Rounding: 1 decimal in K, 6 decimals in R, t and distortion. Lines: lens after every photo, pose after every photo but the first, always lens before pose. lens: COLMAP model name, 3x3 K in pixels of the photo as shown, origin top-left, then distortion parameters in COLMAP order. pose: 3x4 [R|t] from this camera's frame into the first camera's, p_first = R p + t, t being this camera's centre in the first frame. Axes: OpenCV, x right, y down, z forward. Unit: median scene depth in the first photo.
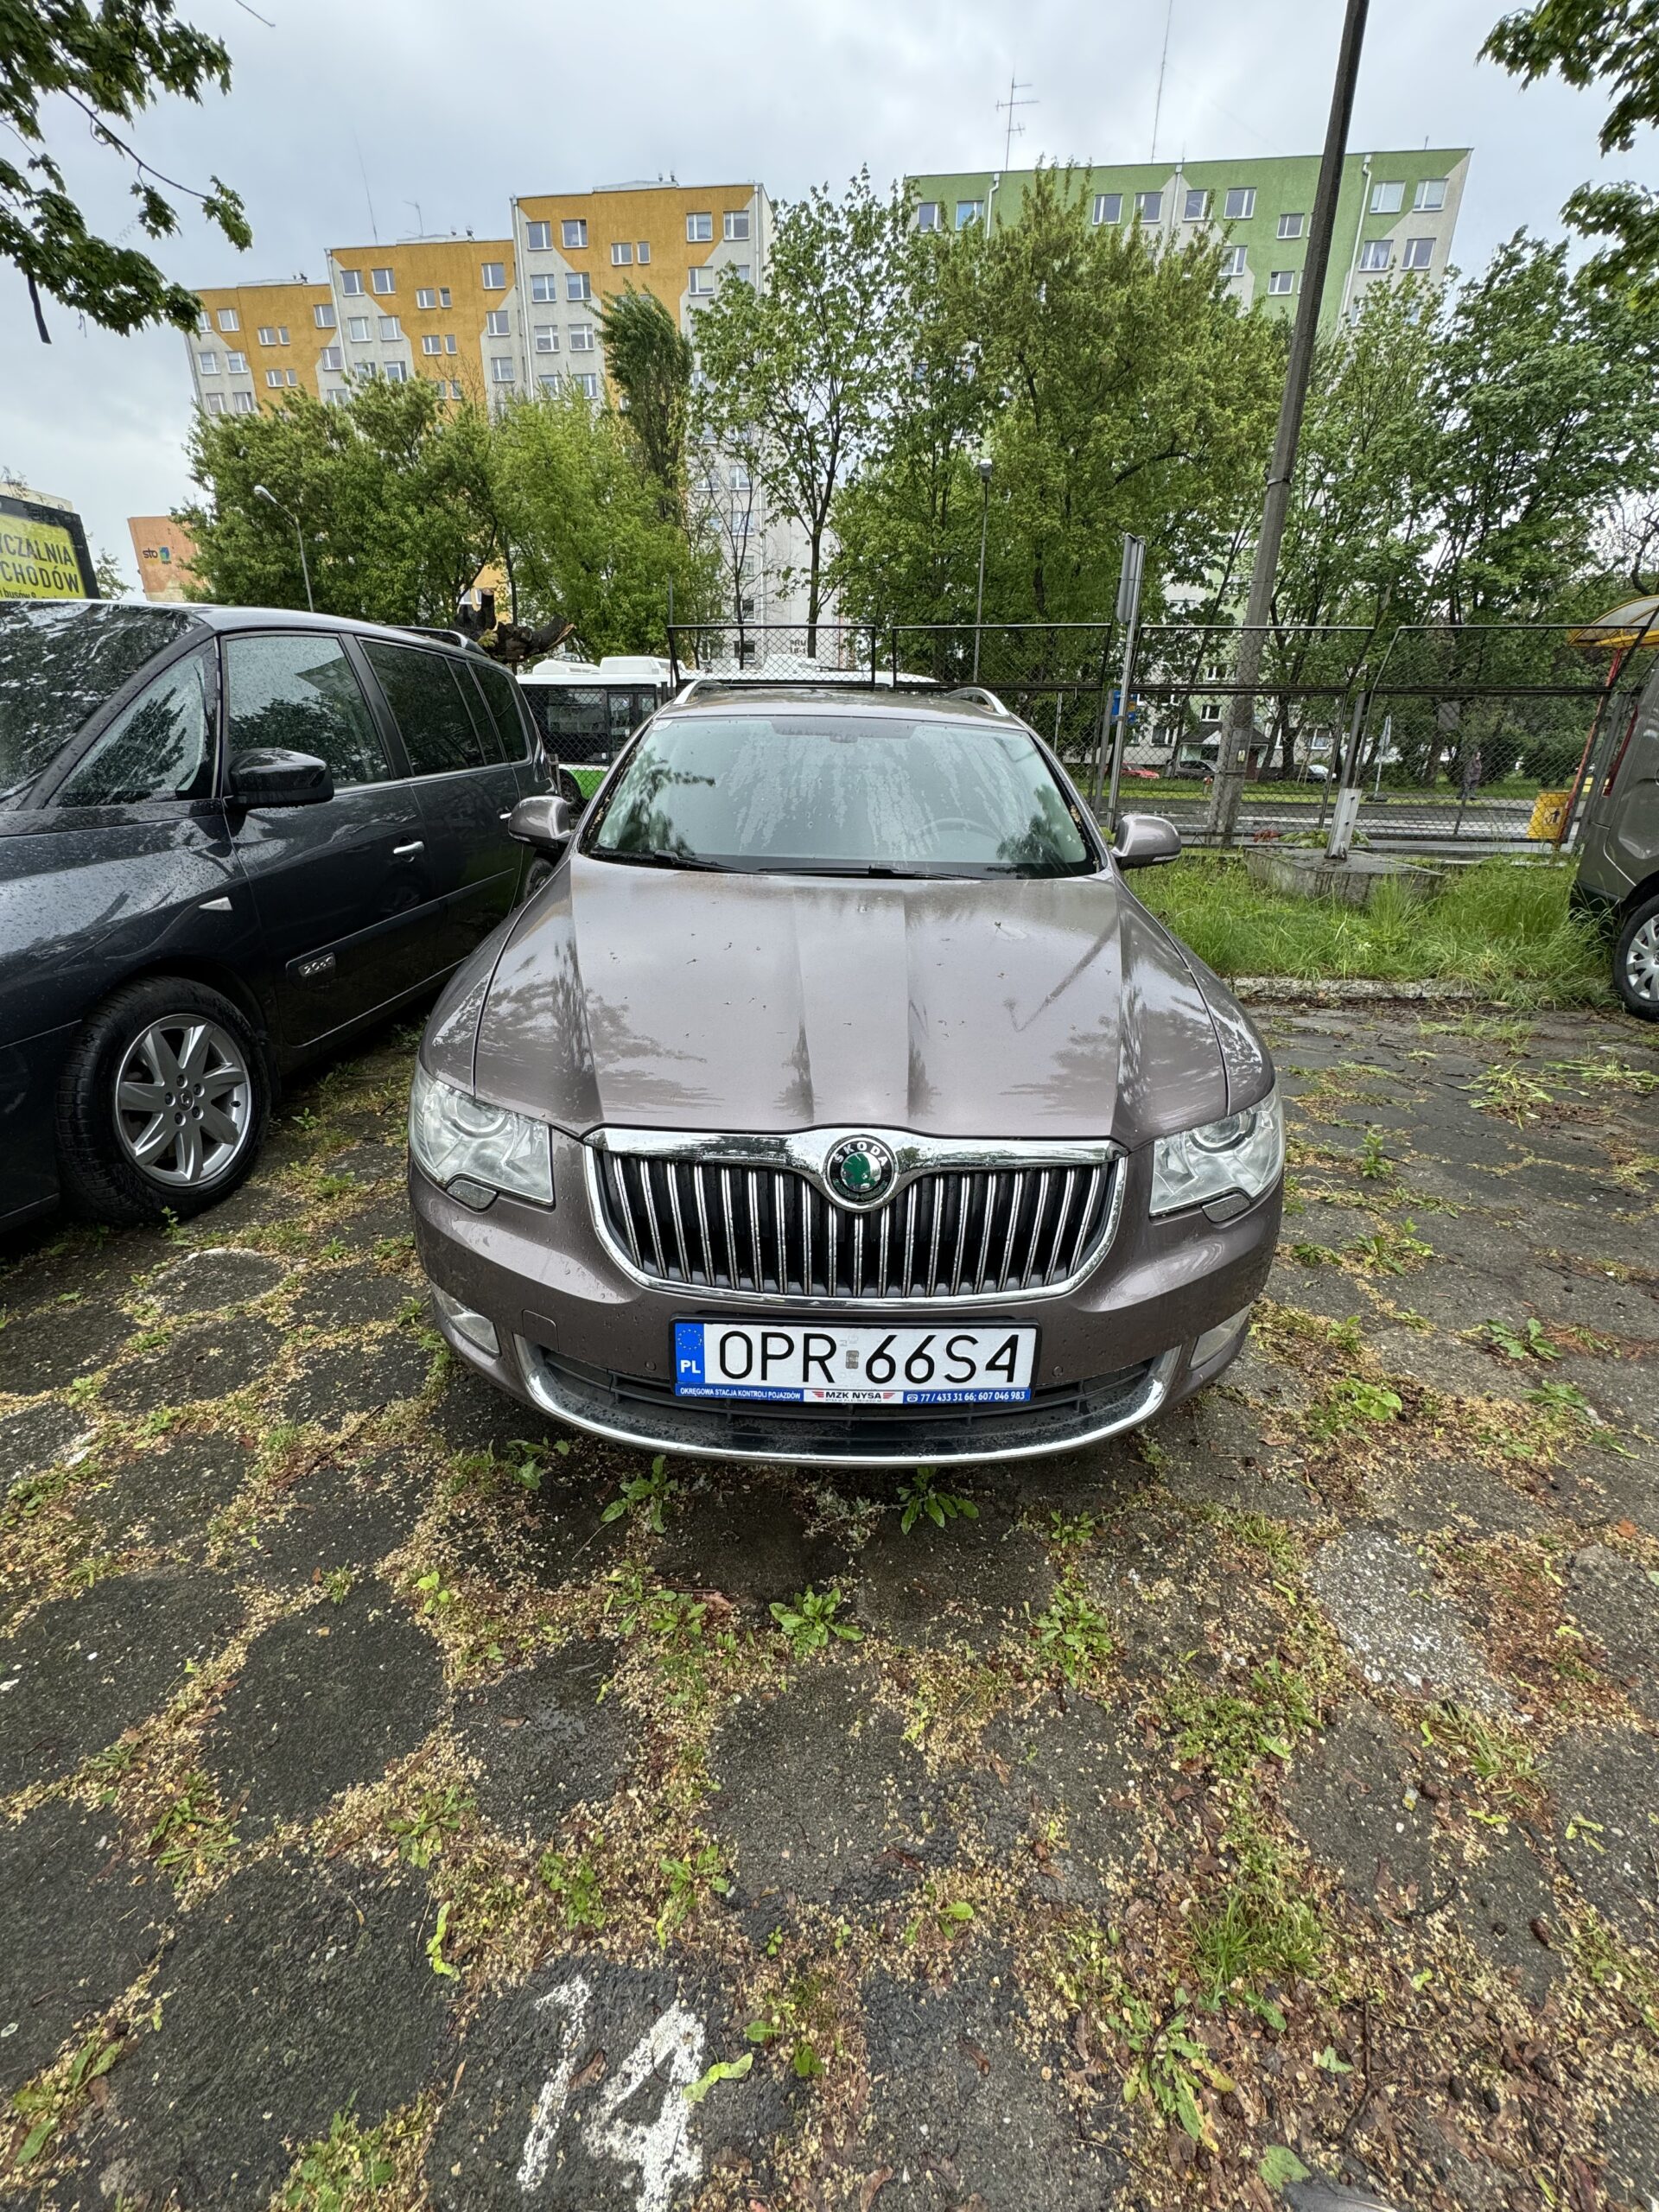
lens RADIAL K [[871.8, 0, 821.9], [0, 871.8, 1110.1], [0, 0, 1]] dist [-0.001483, -0.000102]
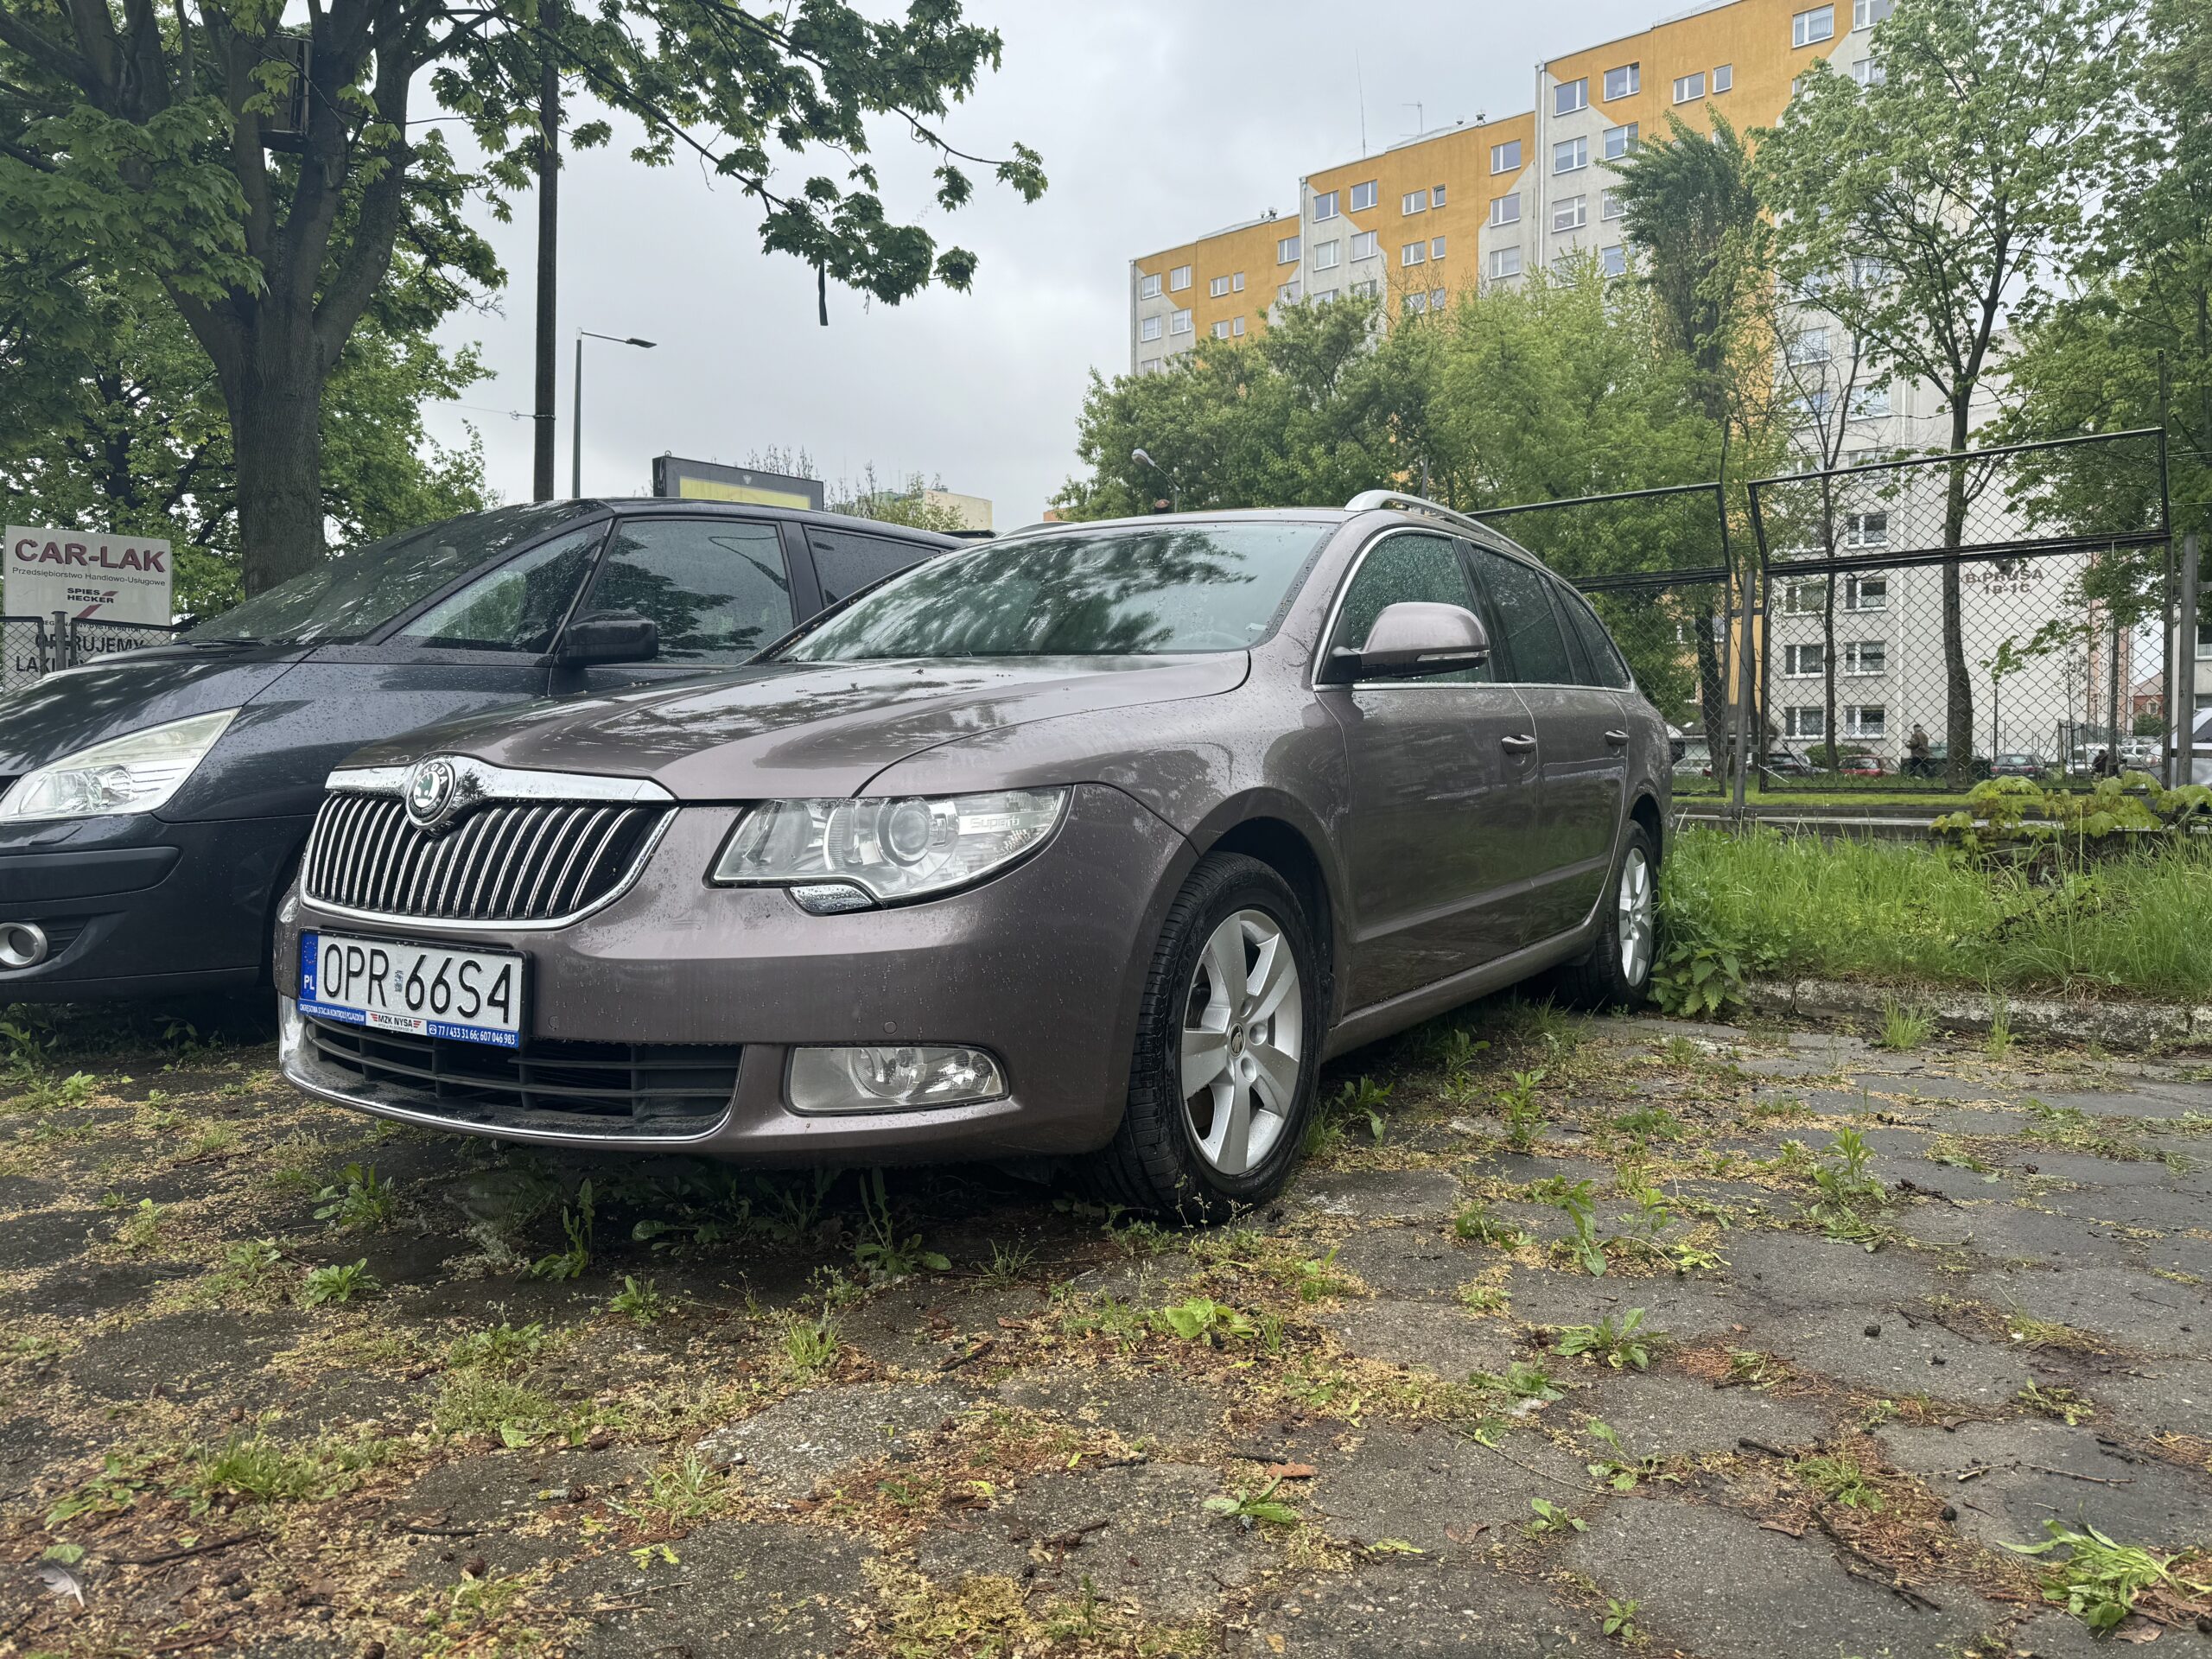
lens RADIAL K [[1534.0, 0, 1097.2], [0, 1534.0, 863.9], [0, 0, 1]] dist [0.063835, -0.096928]
pose [[0.840430, 0.015486, -0.541700, 0.287402], [-0.192999, 0.942605, -0.272485, 0.084104], [0.506389, 0.333552, 0.795182, -0.008954]]
